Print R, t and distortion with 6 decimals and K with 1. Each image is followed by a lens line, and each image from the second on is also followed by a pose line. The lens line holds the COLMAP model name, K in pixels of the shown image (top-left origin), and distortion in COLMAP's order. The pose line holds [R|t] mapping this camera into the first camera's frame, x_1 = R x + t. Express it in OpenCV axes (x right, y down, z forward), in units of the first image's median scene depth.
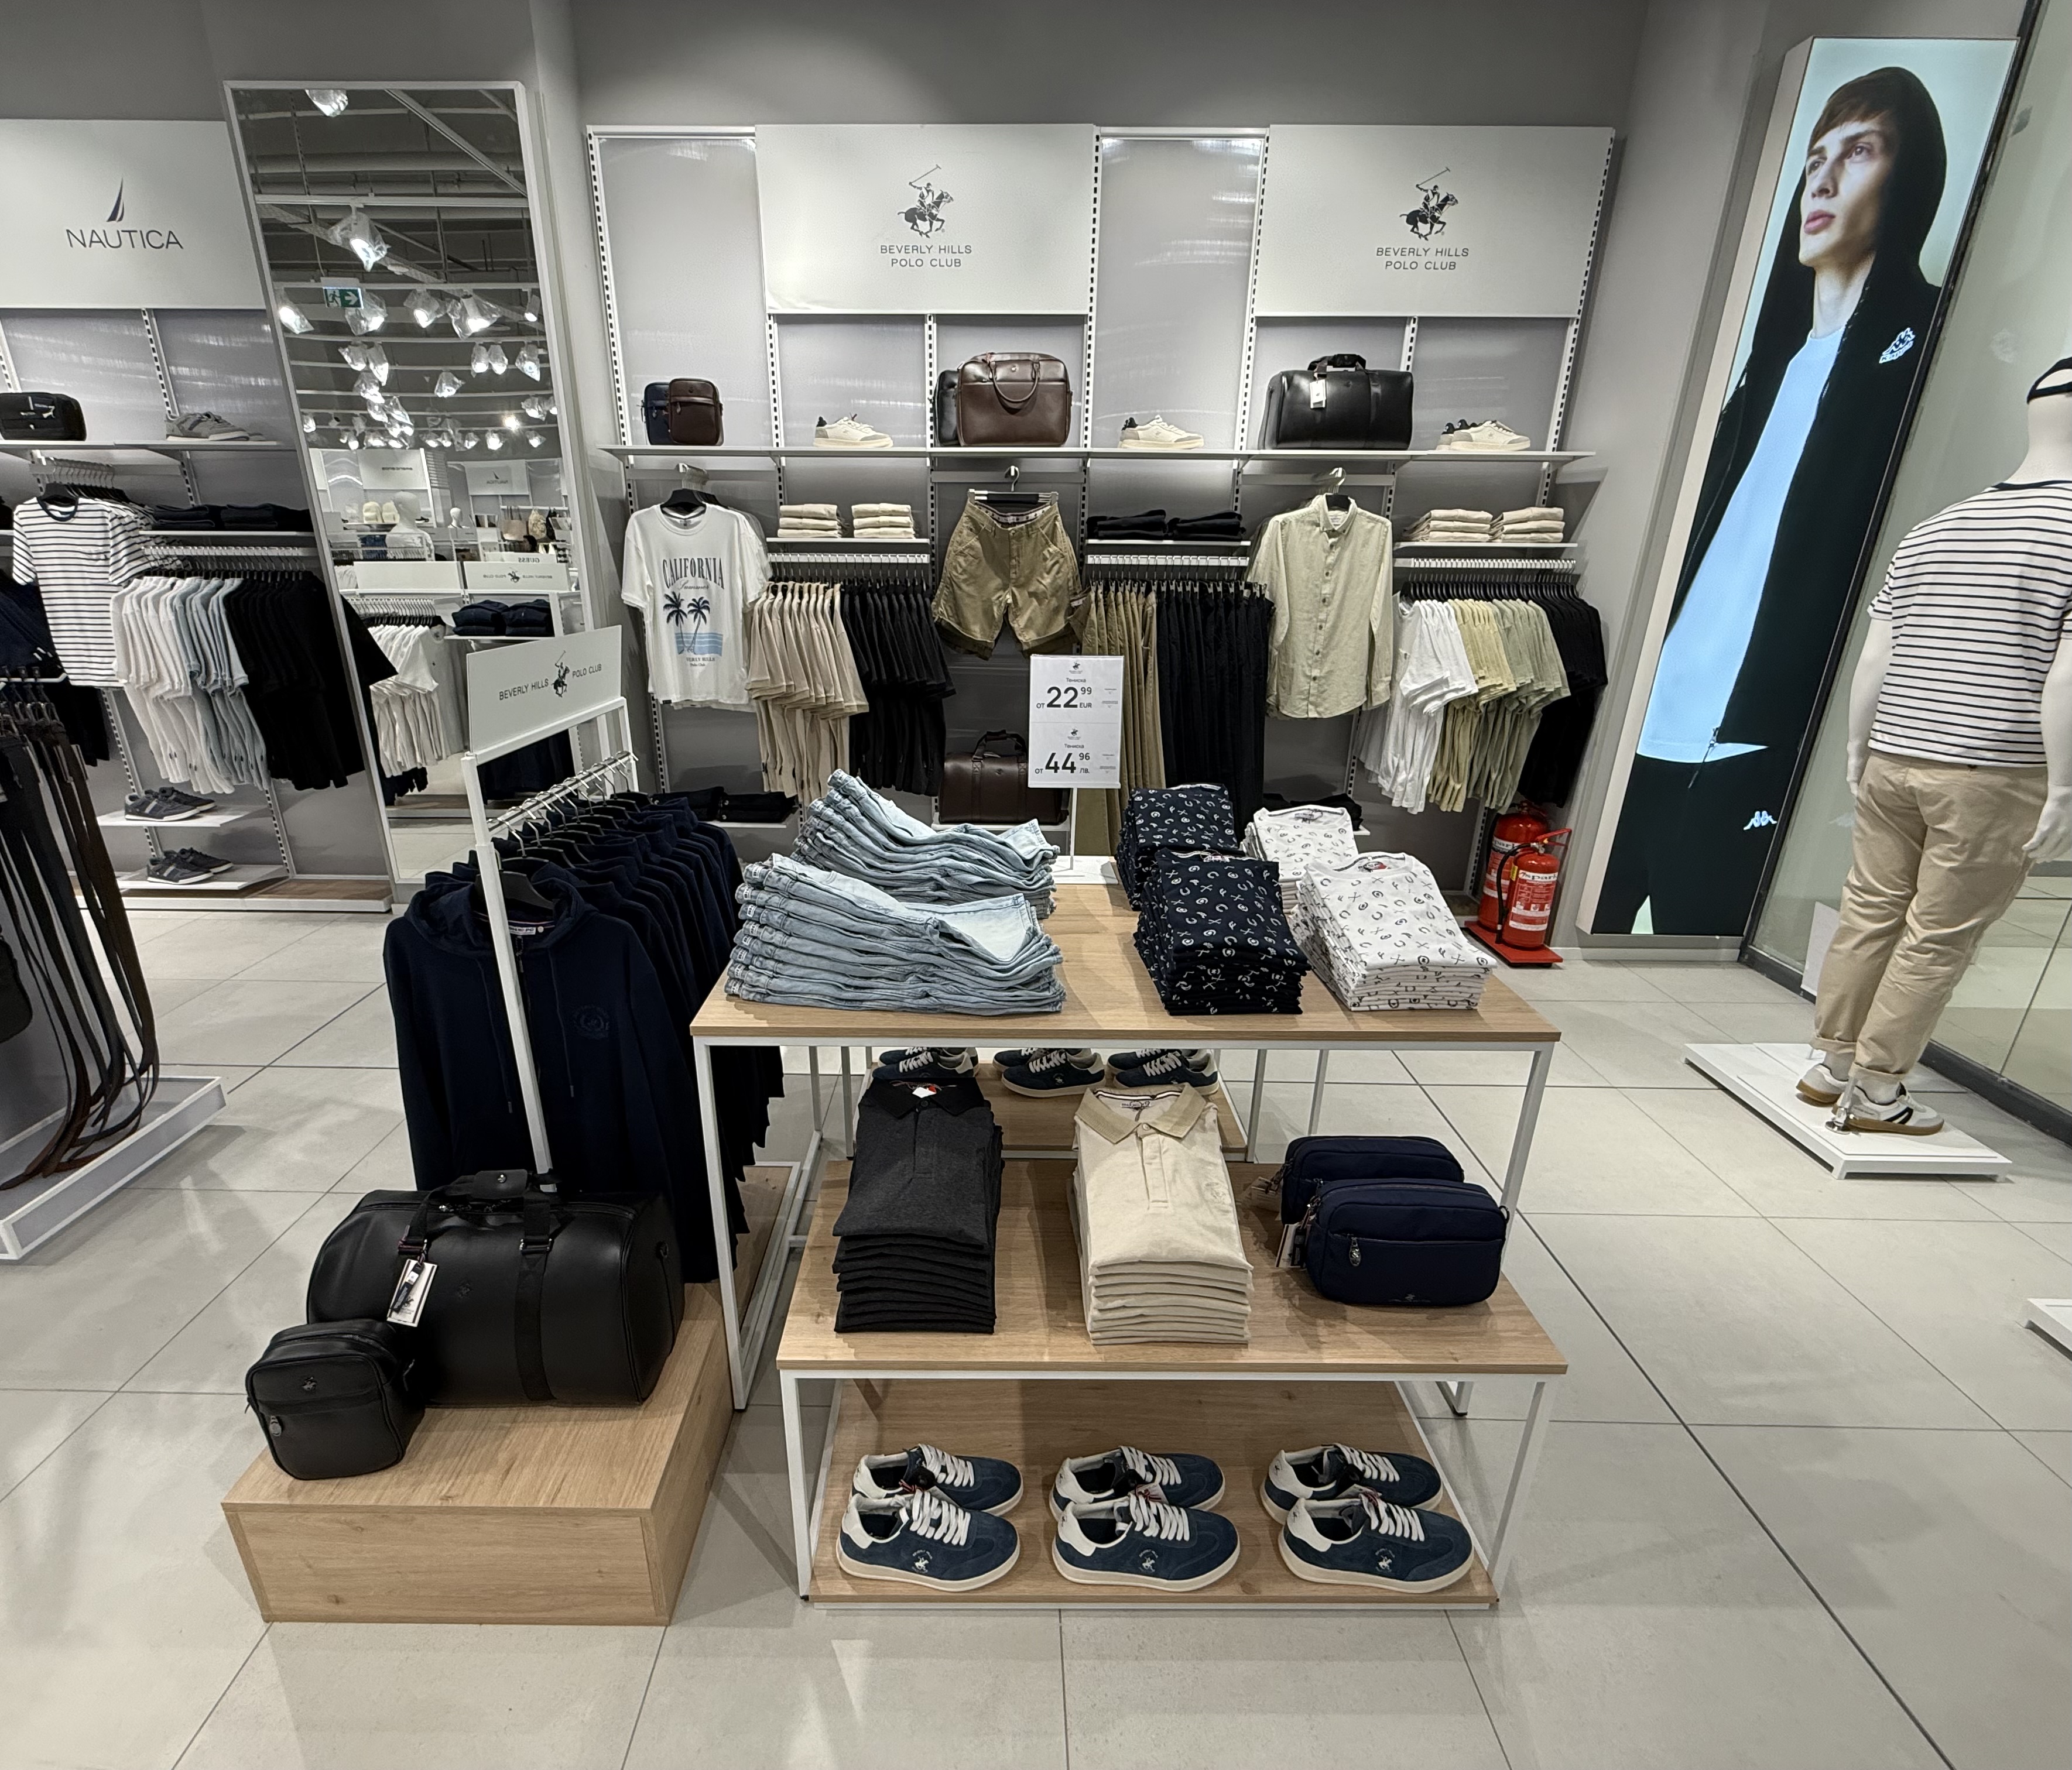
lens RADIAL K [[931.0, 0, 983.7], [0, 931.0, 886.3], [0, 0, 1]] dist [-0.004343, -0.000025]
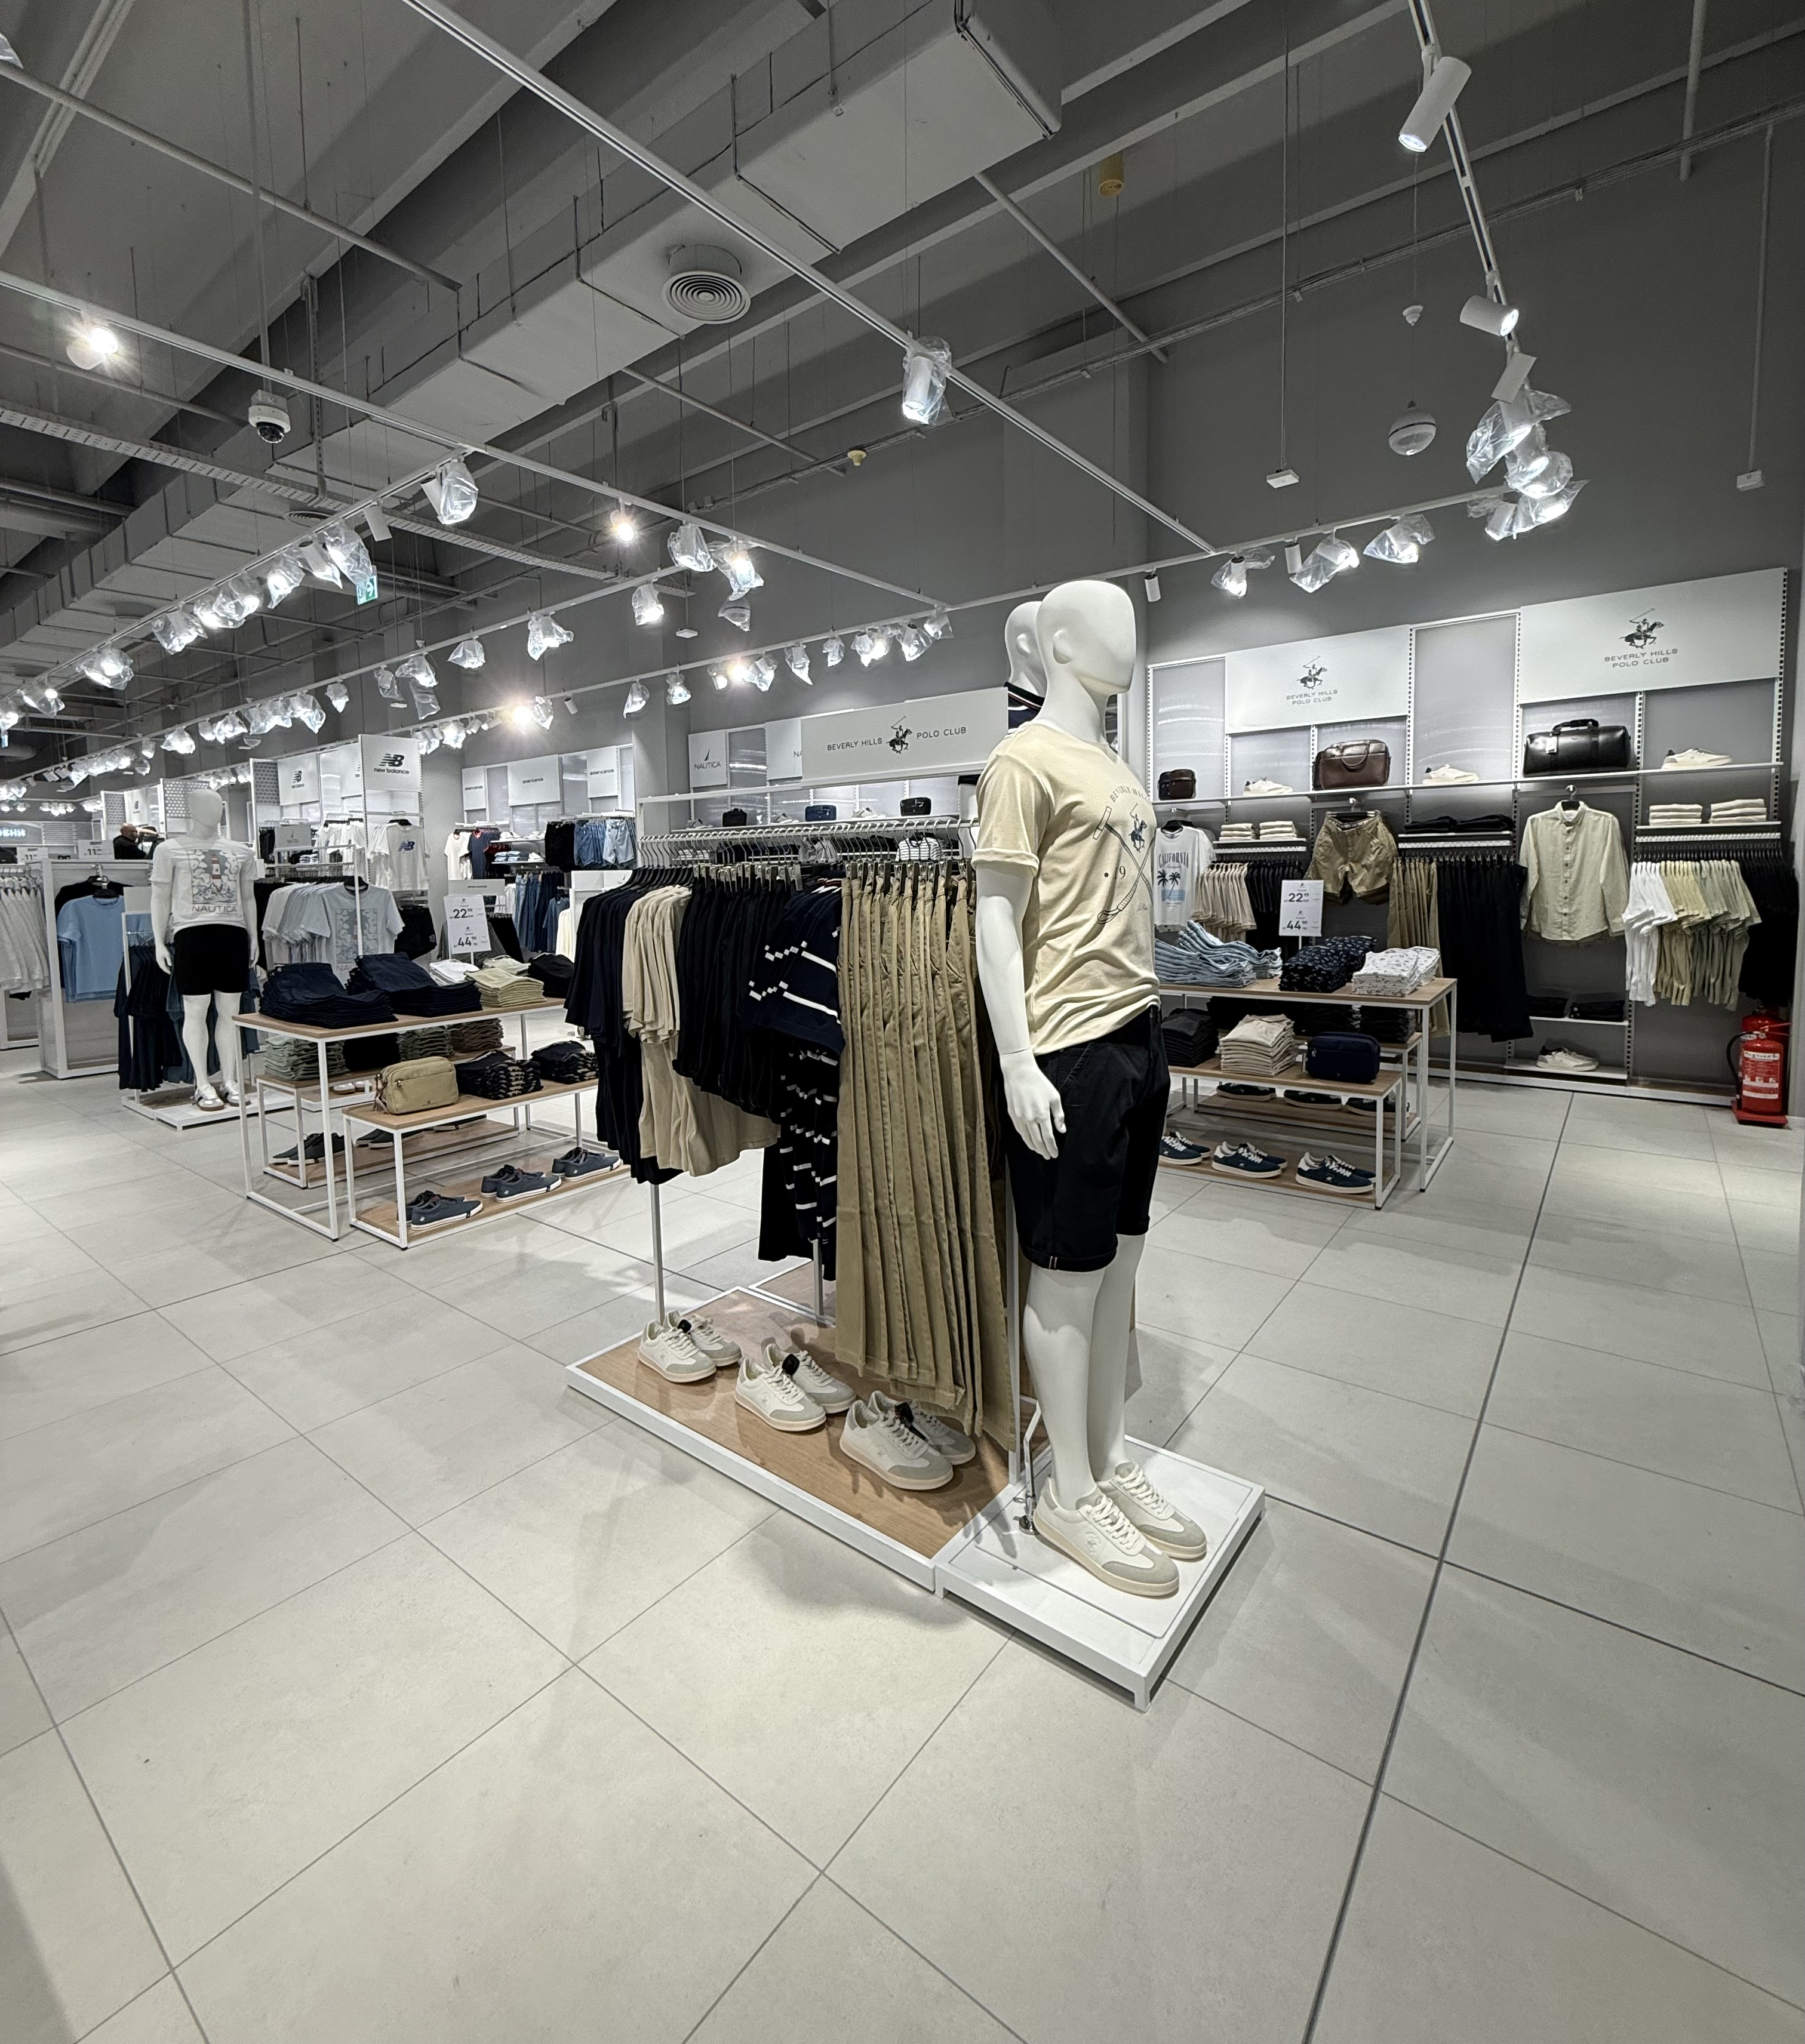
lens RADIAL K [[960.5, 0, 894.2], [0, 960.5, 936.2], [0, 0, 1]] dist [0.000124, -0.000071]
pose [[0.797886, 0.018430, -0.602527, 0.443171], [-0.180434, 0.961007, -0.209542, 0.348593], [0.575171, 0.275908, 0.770099, -0.853511]]
